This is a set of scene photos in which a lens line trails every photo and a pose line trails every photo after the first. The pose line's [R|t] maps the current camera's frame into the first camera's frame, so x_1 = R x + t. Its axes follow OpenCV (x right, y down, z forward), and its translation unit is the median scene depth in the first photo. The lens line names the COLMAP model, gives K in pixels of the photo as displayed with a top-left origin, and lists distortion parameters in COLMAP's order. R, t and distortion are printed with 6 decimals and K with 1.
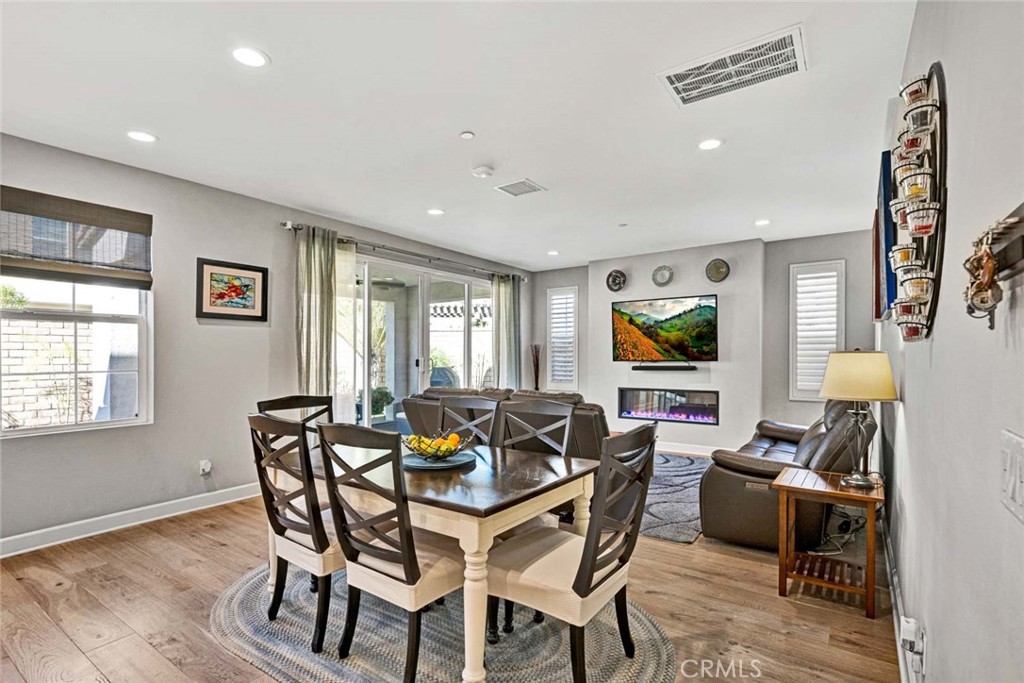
lens RADIAL K [[478.3, 0, 517.4], [0, 478.3, 361.9], [0, 0, 1]] dist [-0.010814, -0.003139]
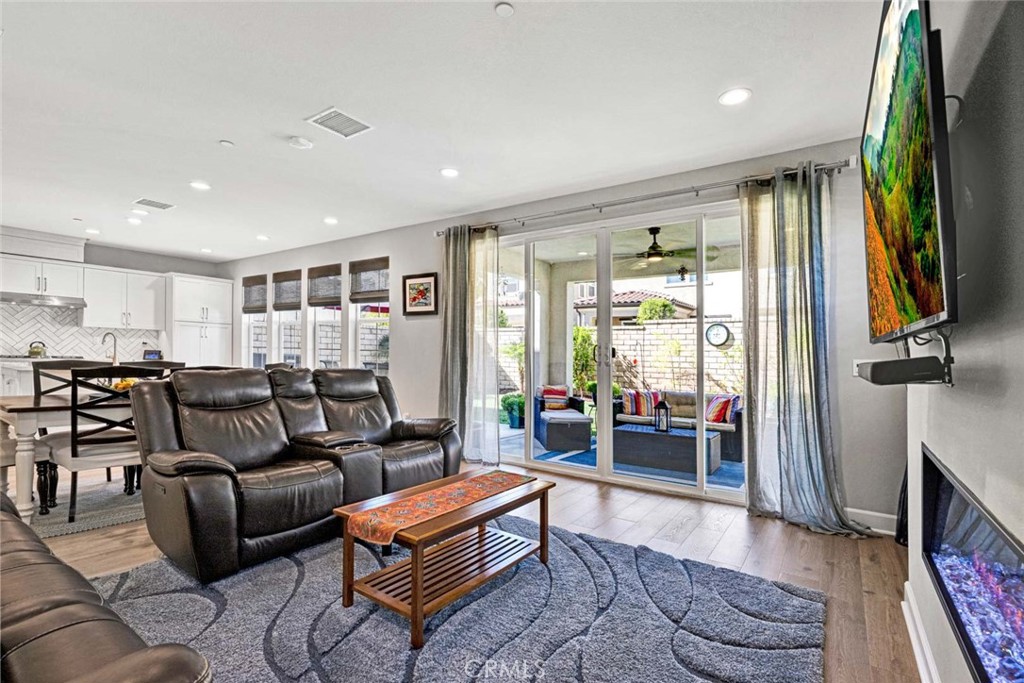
lens RADIAL K [[478.3, 0, 520.2], [0, 478.3, 342.7], [0, 0, 1]] dist [-0.010814, -0.003139]
pose [[0.015812, -0.021073, -0.999653, 0.535175], [-0.022268, 0.999522, -0.021422, 0.009638], [0.999627, 0.022599, 0.015335, 0.865998]]
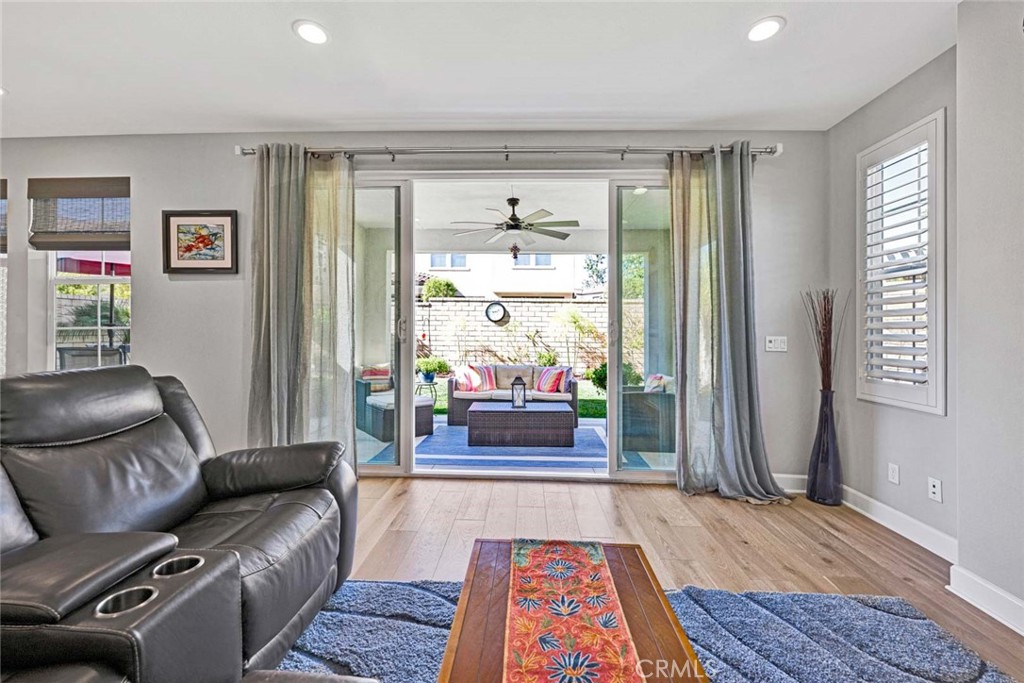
lens RADIAL K [[404.0, 0, 520.2], [0, 404.0, 321.8], [0, 0, 1]] dist [0.008095, -0.003217]
pose [[0.559215, -0.014361, -0.828898, 0.253511], [-0.010170, 0.999656, -0.024180, 0.009900], [0.828960, 0.021951, 0.558877, 0.732044]]
